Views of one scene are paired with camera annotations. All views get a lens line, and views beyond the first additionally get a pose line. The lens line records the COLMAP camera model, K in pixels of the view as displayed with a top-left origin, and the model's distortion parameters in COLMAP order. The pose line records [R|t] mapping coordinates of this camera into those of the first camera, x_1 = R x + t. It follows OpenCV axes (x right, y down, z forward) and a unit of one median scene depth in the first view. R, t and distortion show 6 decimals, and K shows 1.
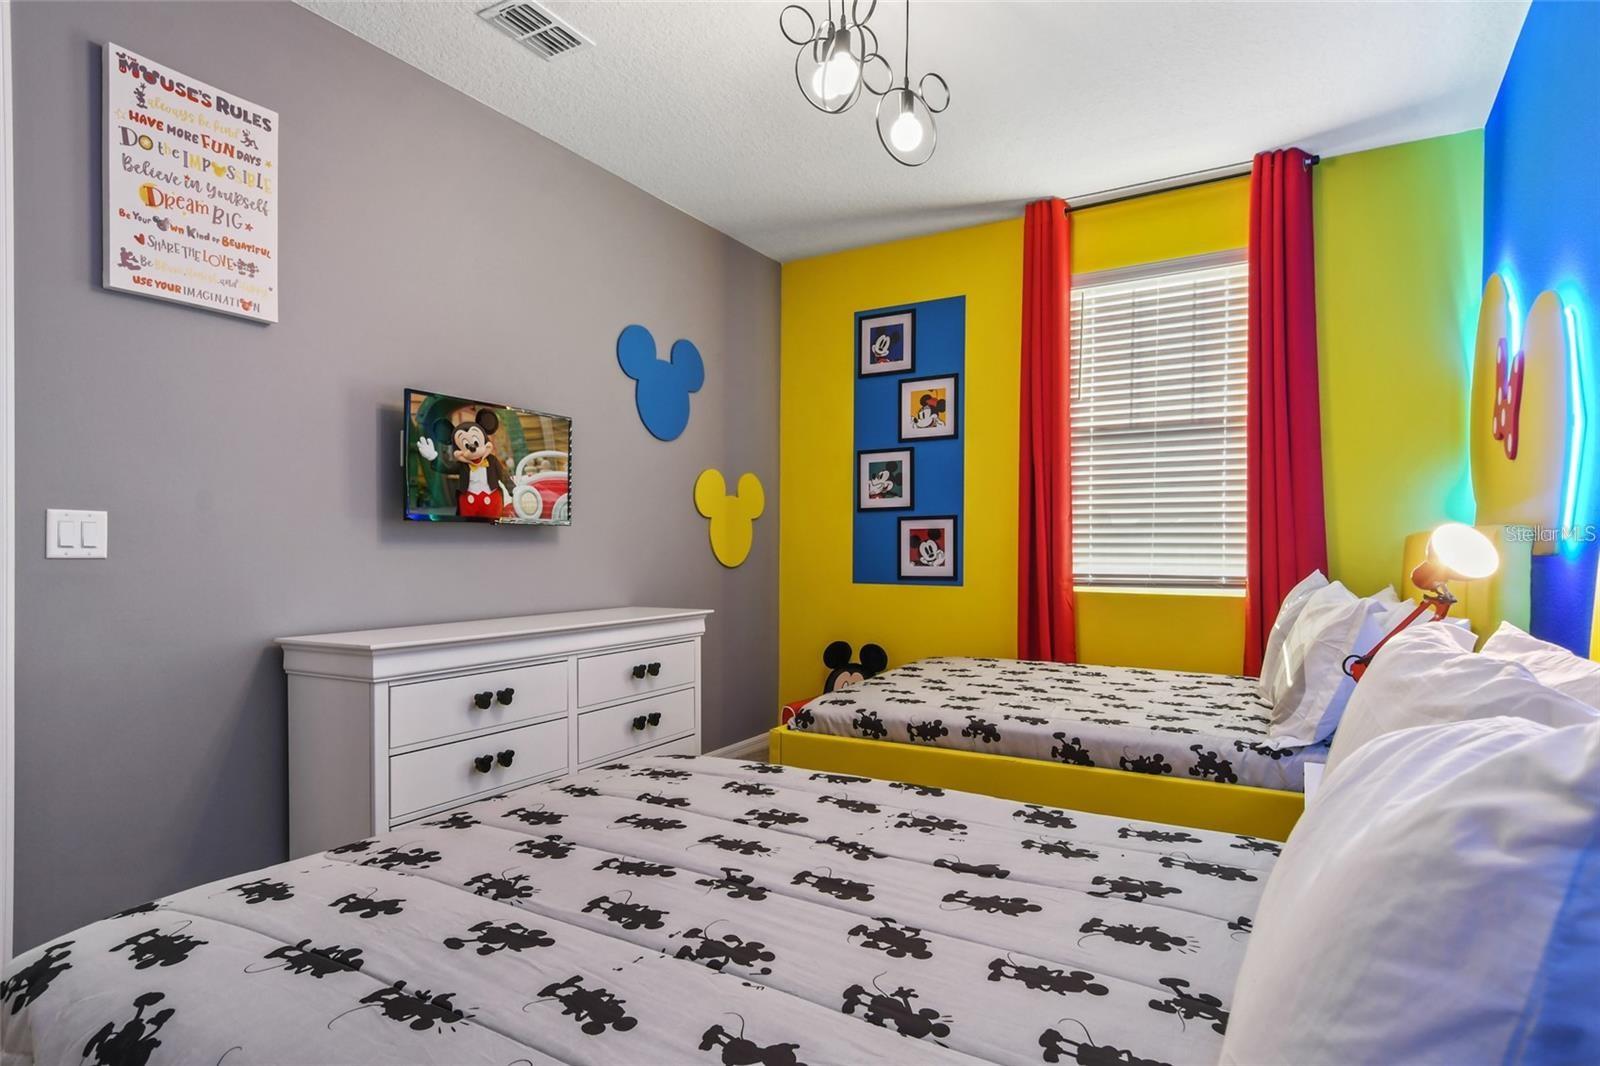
lens RADIAL K [[872.3, 0, 810.4], [0, 872.3, 553.6], [0, 0, 1]] dist [0.017077, -0.012291]
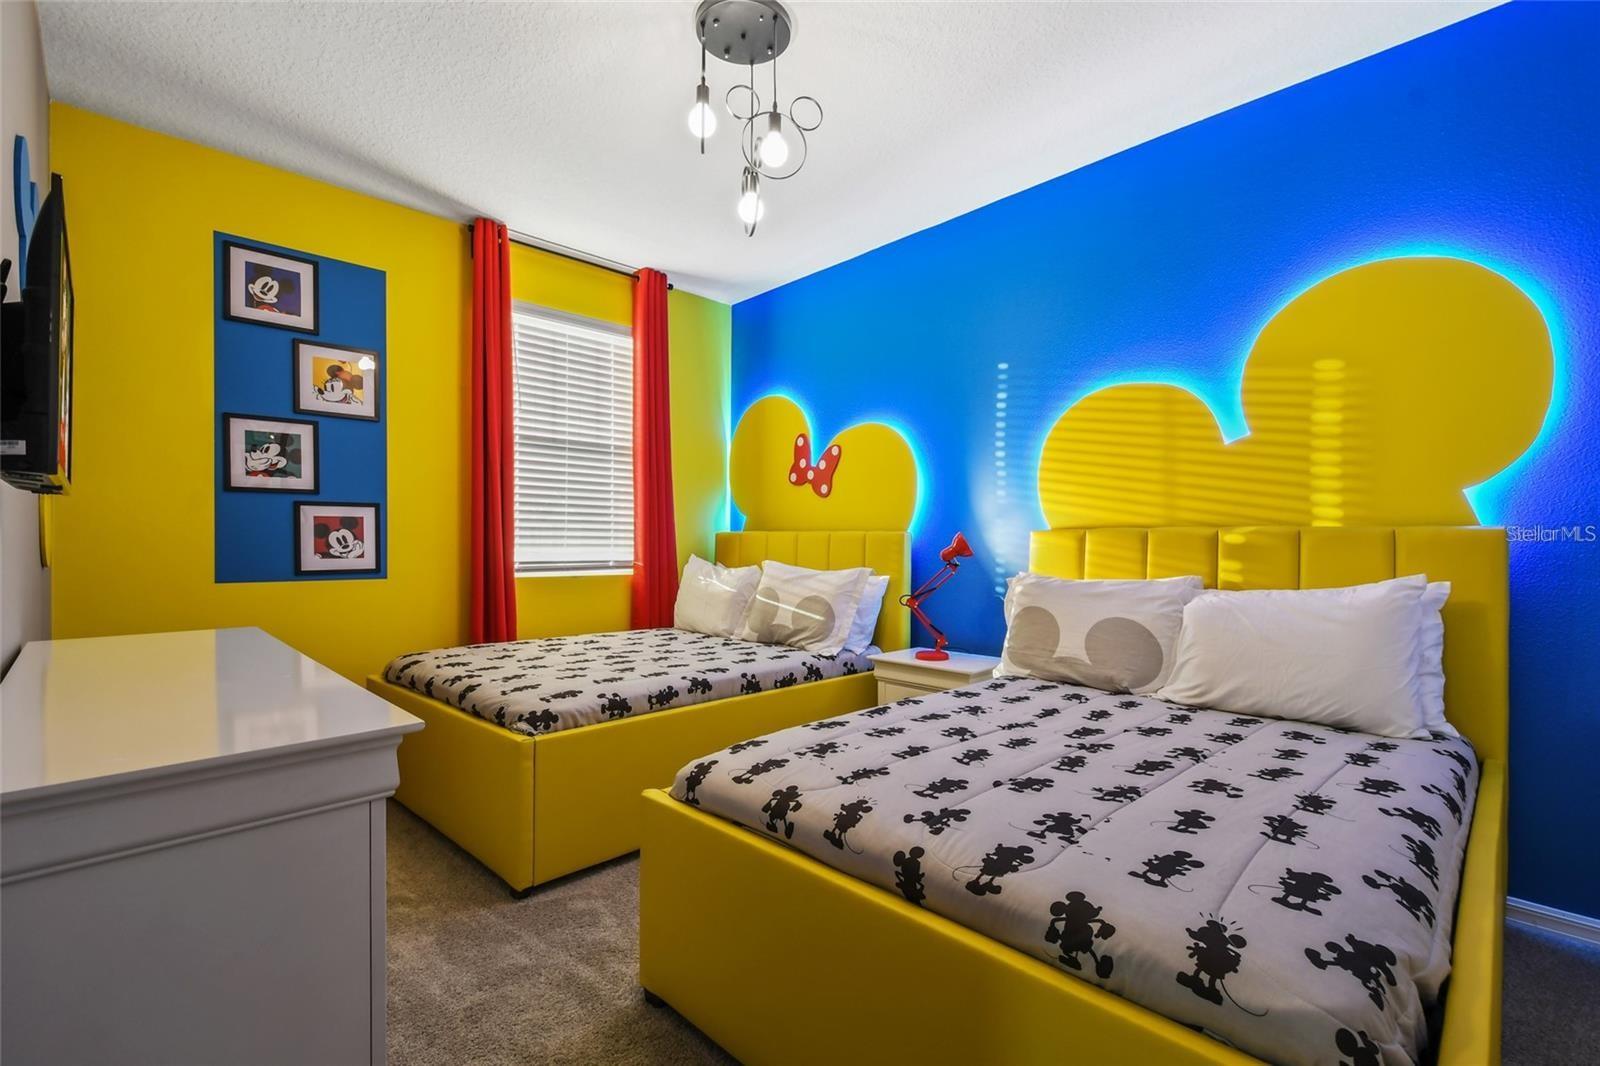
lens RADIAL K [[716.3, 0, 813.8], [0, 716.3, 550.1], [0, 0, 1]] dist [0.013459, -0.004732]
pose [[0.259256, -0.010847, 0.965748, -0.460933], [-0.000823, 0.999934, 0.011452, -0.003010], [-0.965808, -0.003764, 0.259230, 0.348075]]
